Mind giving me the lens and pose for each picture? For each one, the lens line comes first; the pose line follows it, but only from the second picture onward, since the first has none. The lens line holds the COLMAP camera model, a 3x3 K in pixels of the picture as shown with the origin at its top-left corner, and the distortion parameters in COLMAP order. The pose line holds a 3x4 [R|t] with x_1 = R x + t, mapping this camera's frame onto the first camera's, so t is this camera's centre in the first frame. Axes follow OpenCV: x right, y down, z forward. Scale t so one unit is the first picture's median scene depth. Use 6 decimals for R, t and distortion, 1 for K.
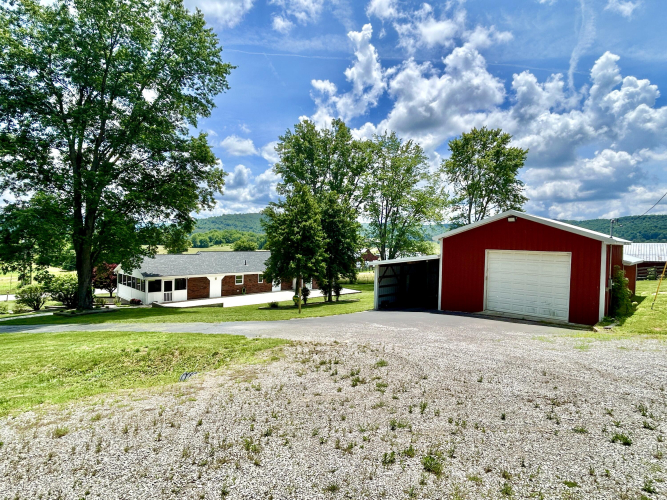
lens RADIAL K [[360.3, 0, 334.2], [0, 360.3, 247.7], [0, 0, 1]] dist [-0.001644, 0.001025]
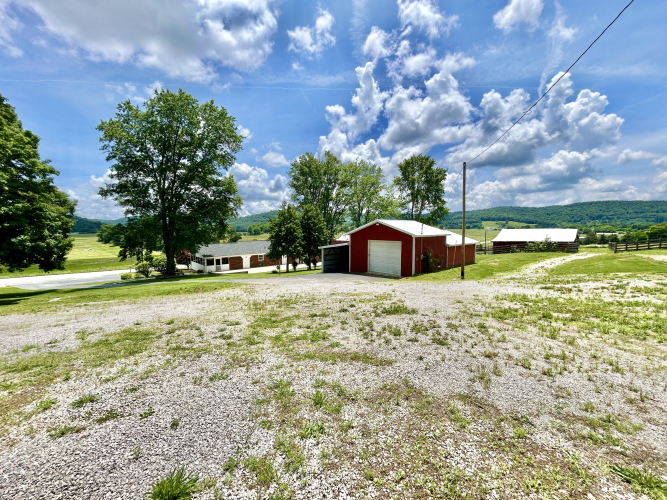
lens RADIAL K [[268.6, 0, 330.8], [0, 268.6, 252.3], [0, 0, 1]] dist [0.000747, -0.000058]
pose [[0.997620, -0.015540, -0.067184, 0.112765], [0.020488, 0.997078, 0.073597, -0.015942], [0.065844, -0.074799, 0.995022, -0.162966]]
